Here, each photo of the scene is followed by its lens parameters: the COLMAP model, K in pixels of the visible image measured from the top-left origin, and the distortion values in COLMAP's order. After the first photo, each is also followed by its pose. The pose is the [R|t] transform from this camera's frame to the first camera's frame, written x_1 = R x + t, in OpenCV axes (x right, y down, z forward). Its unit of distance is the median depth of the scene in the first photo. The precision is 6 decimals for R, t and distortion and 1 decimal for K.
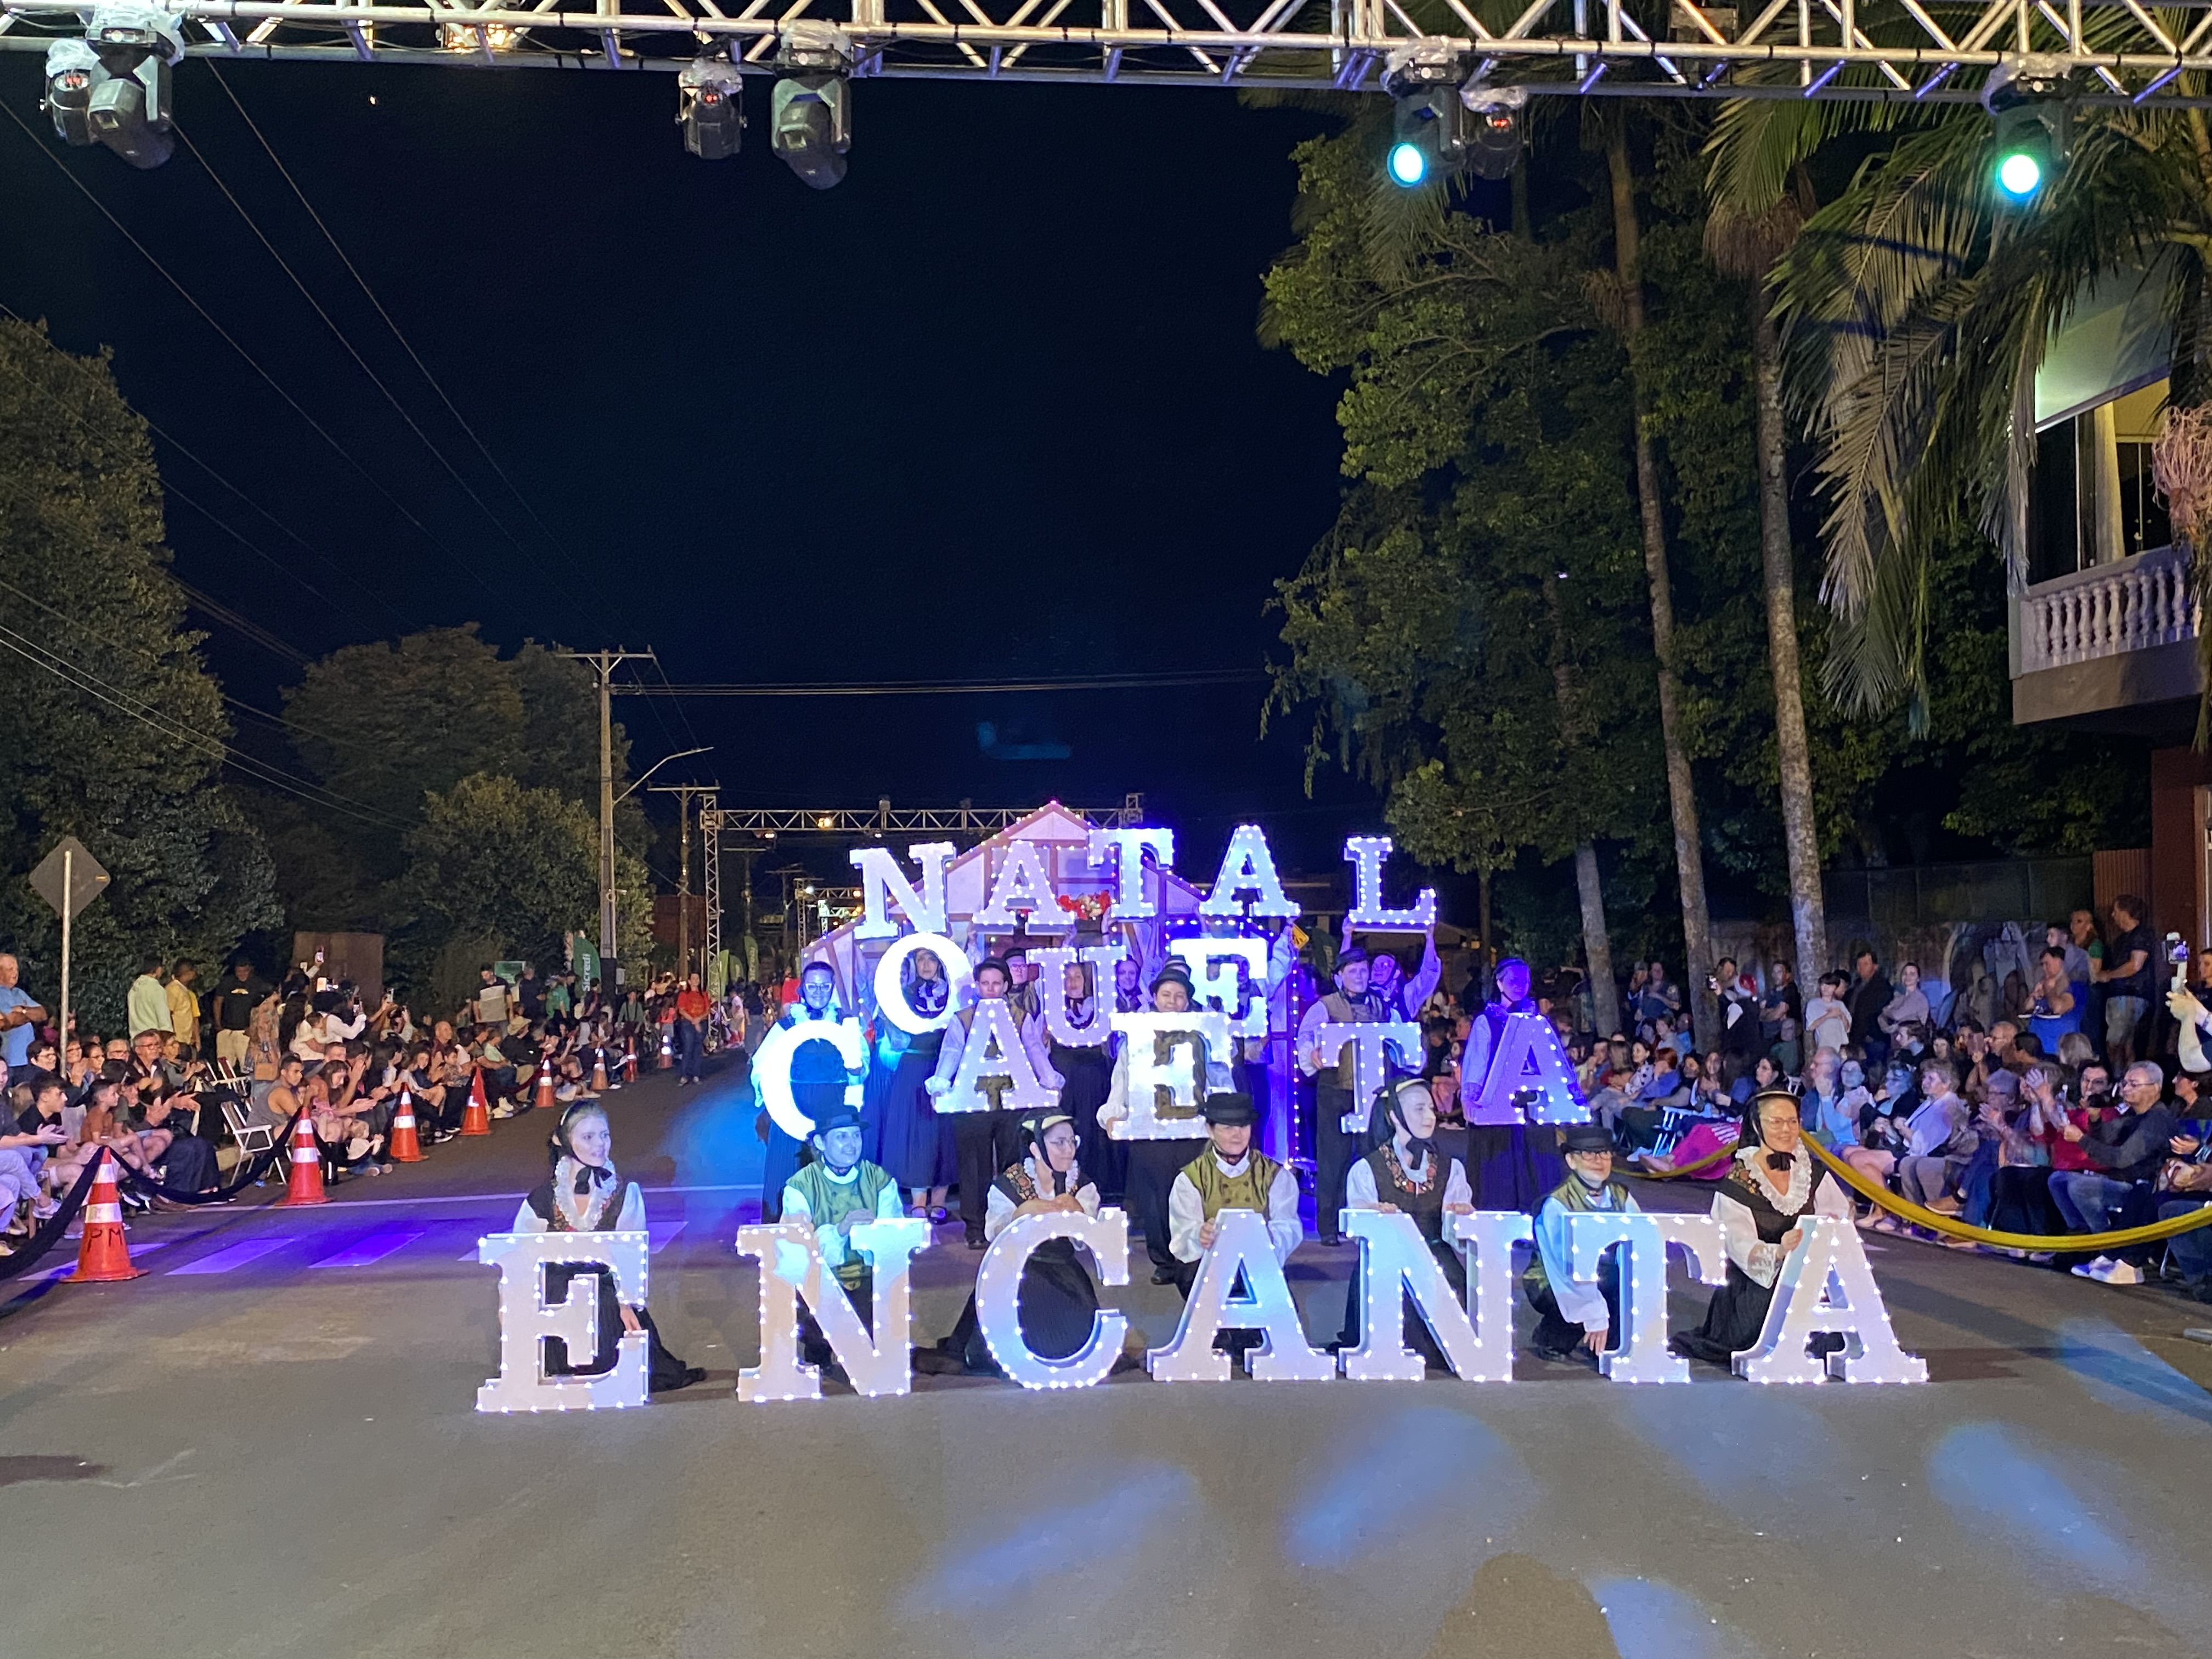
lens RADIAL K [[2418.1, 0, 1120.1], [0, 2418.1, 828.4], [0, 0, 1]] dist [0.117082, -0.208770]
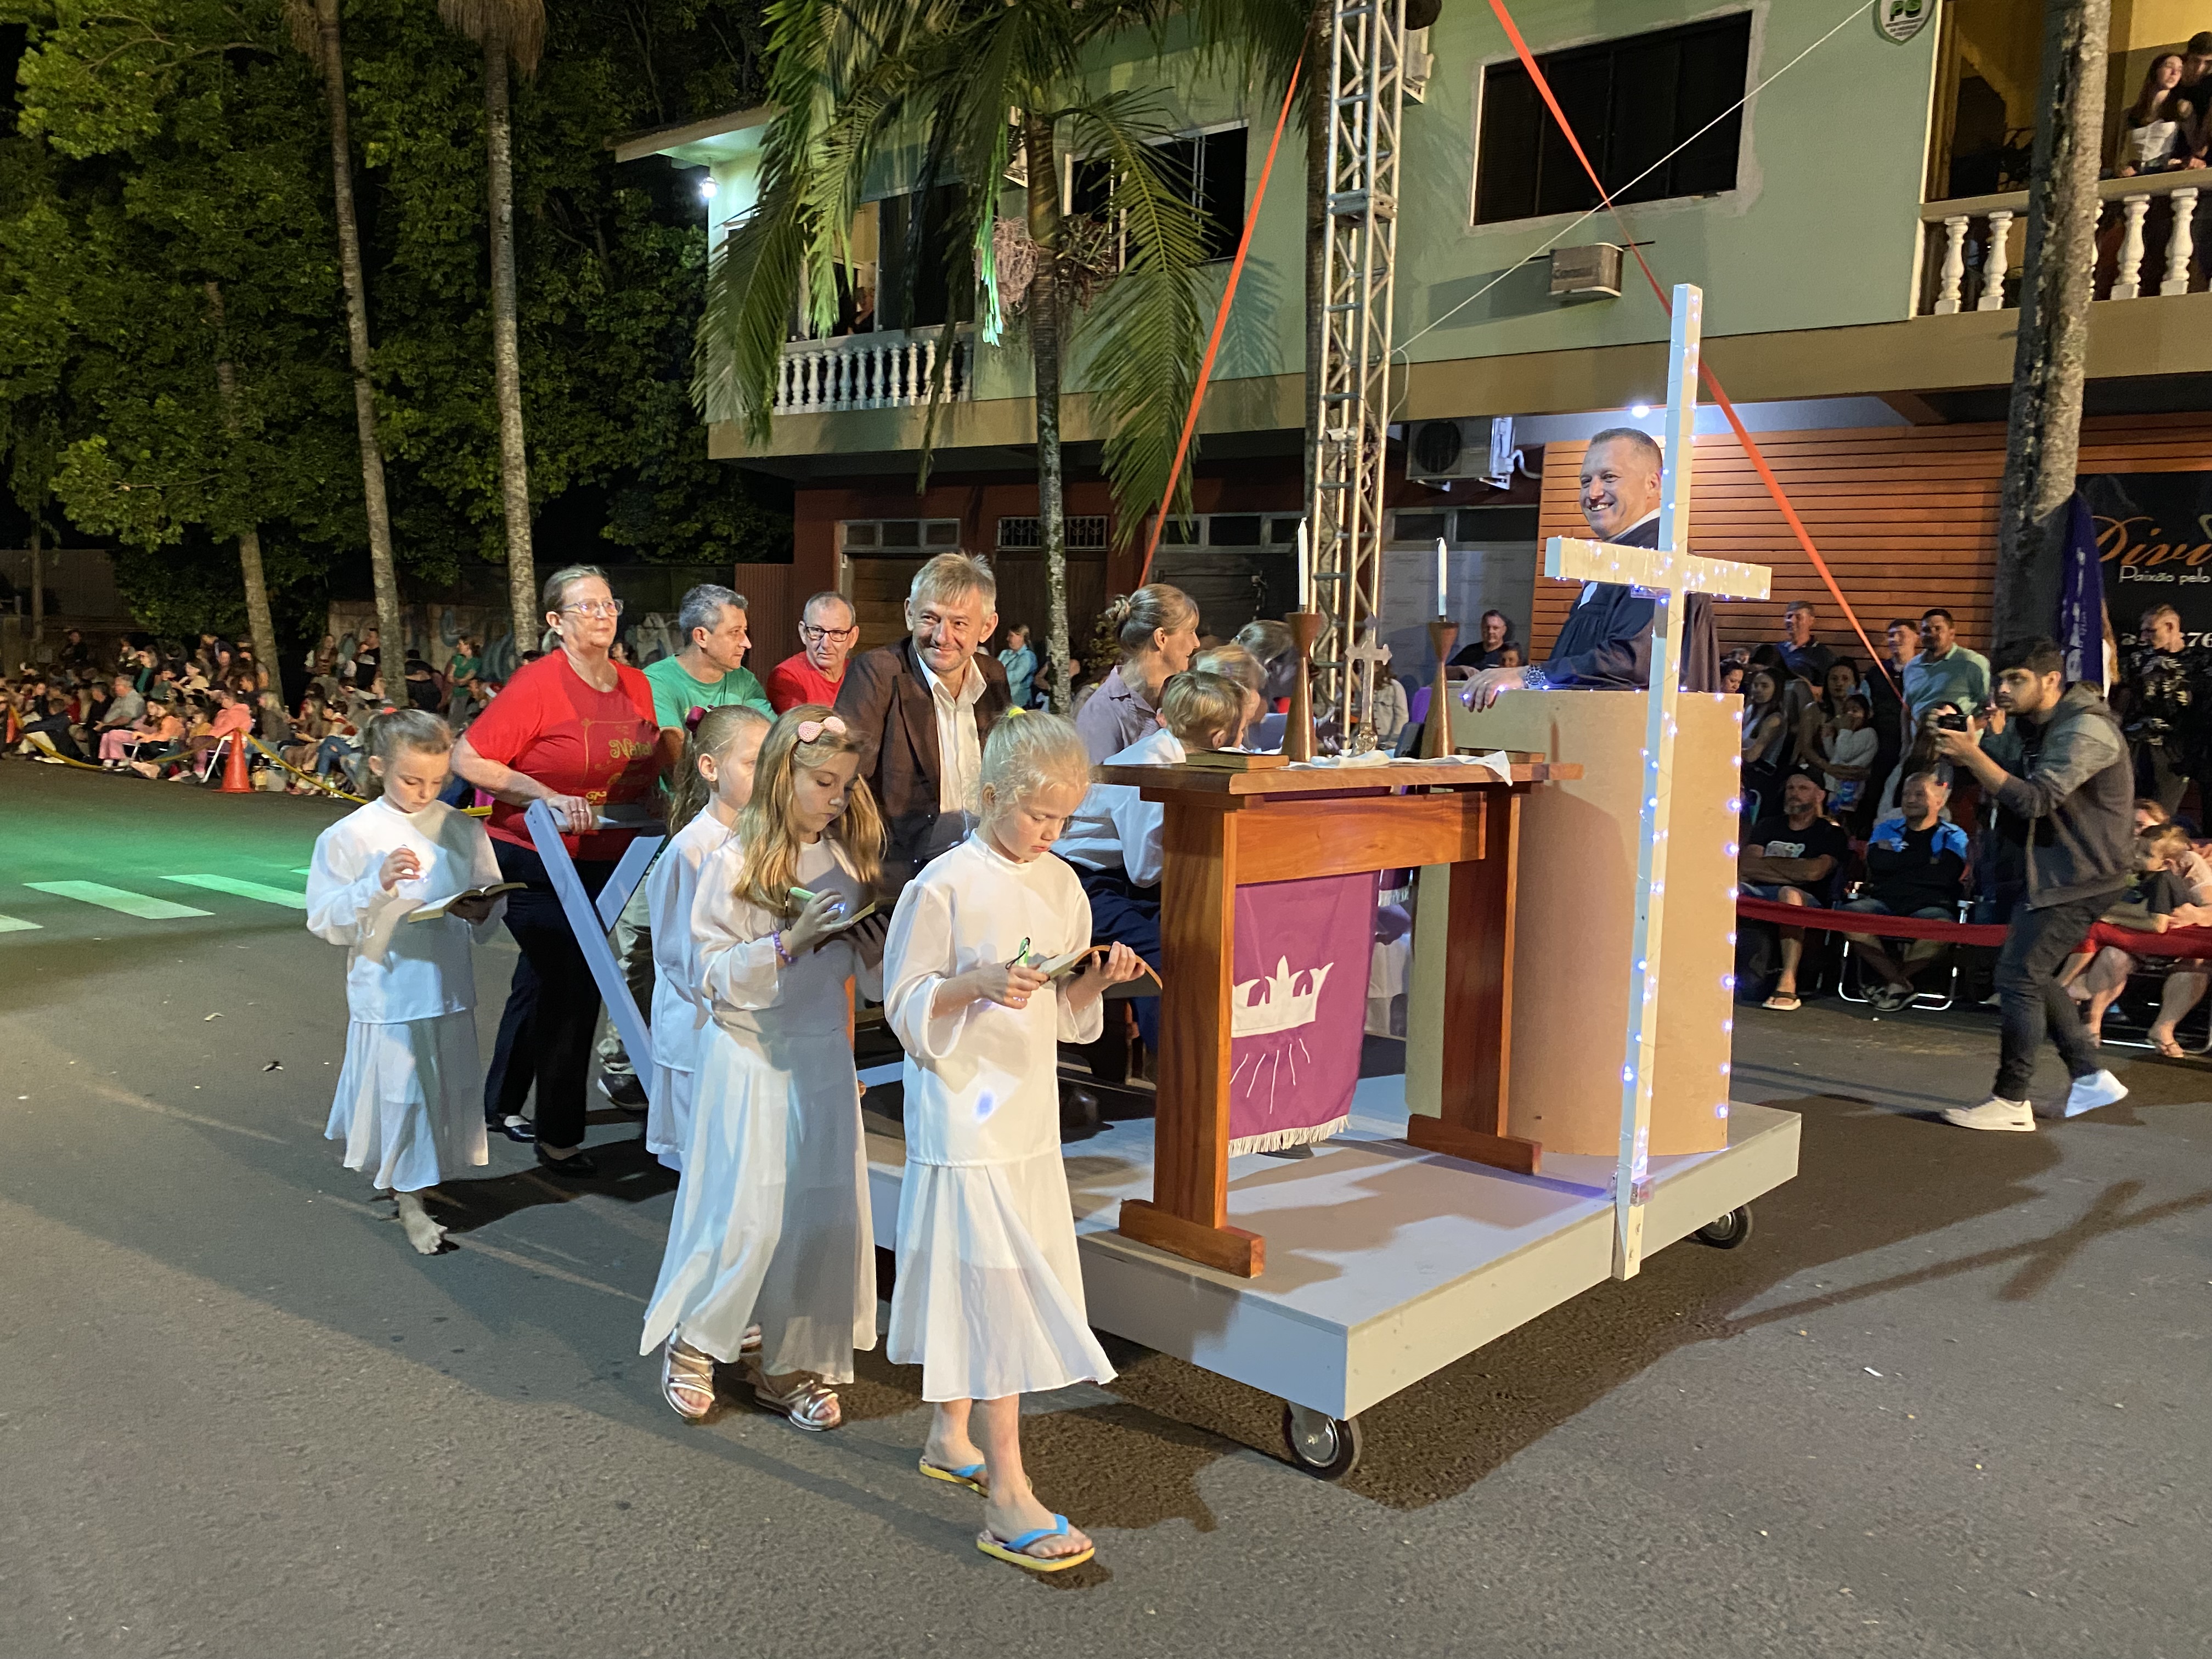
lens RADIAL K [[1663.1, 0, 1106.0], [0, 1663.1, 829.5], [0, 0, 1]] dist [-0.005009, 0.000744]
pose [[0.708477, -0.040717, 0.704559, -0.146137], [-0.075886, 0.988151, 0.133414, 0.023140], [-0.701642, -0.147987, 0.696992, 0.278998]]
